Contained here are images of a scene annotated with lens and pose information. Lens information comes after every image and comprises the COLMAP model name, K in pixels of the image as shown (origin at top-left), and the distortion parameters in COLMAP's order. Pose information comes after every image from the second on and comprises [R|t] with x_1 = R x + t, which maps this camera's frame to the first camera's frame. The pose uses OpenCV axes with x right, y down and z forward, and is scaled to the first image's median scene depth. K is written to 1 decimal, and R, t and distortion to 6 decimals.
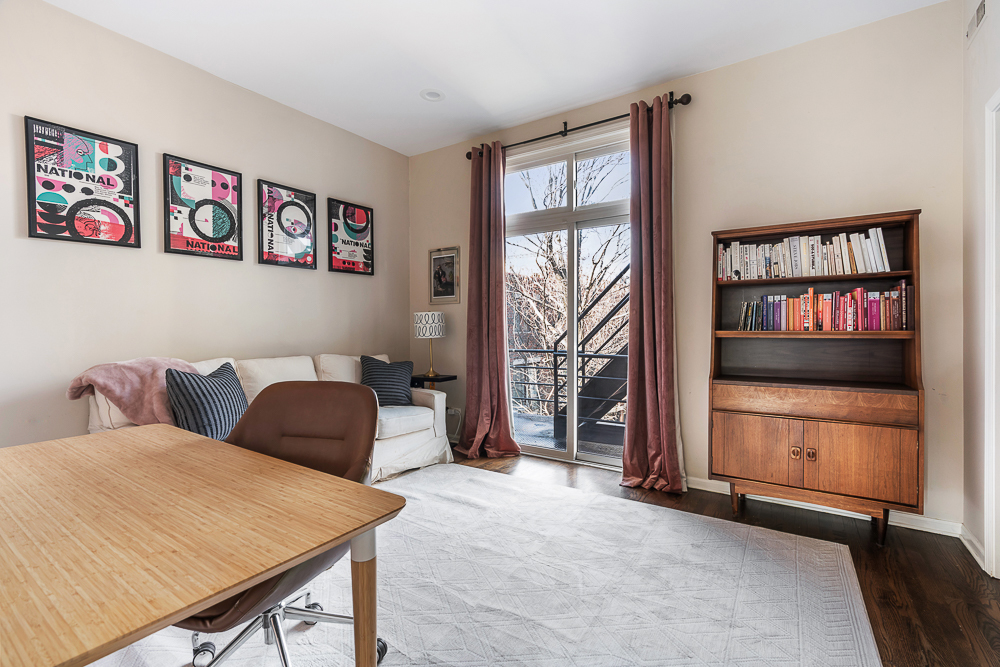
lens RADIAL K [[453.4, 0, 499.4], [0, 453.4, 327.9], [0, 0, 1]] dist [-0.012189, 0.006101]
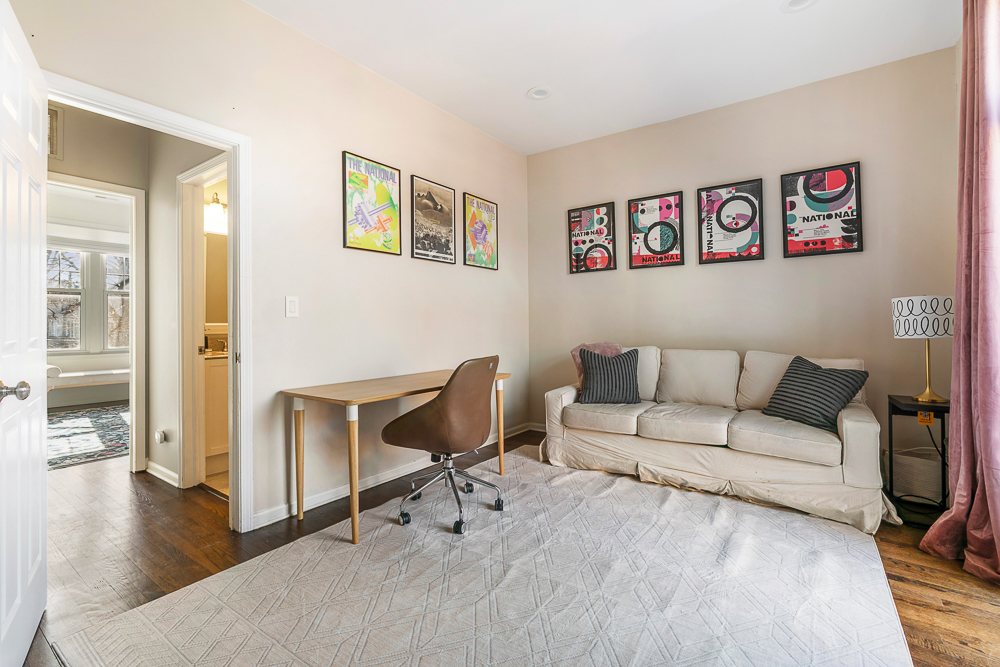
lens RADIAL K [[453.4, 0, 505.1], [0, 453.4, 322.5], [0, 0, 1]] dist [-0.012189, 0.006101]
pose [[-0.036270, 0.004020, -0.999334, 0.659834], [0.000994, 0.999992, 0.003987, -0.004796], [0.999342, -0.000848, -0.036274, 0.616074]]
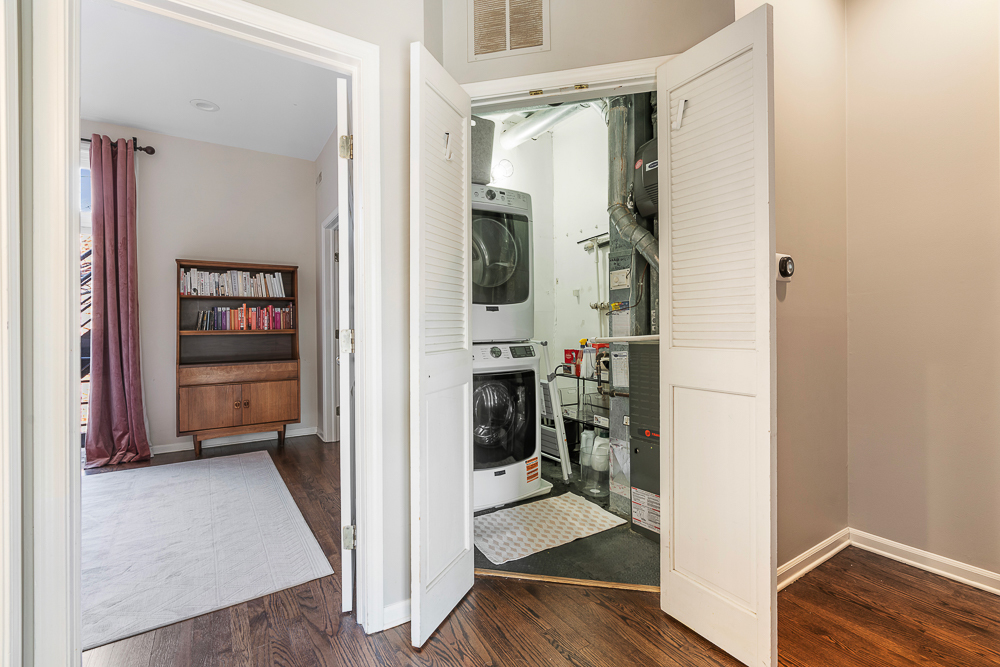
lens RADIAL K [[453.4, 0, 504.5], [0, 453.4, 328.9], [0, 0, 1]] dist [-0.012189, 0.006101]
pose [[0.403098, -0.002320, 0.915154, -0.403488], [0.010986, 0.999937, -0.002305, 0.015675], [-0.915091, 0.010983, 0.403098, -0.490634]]
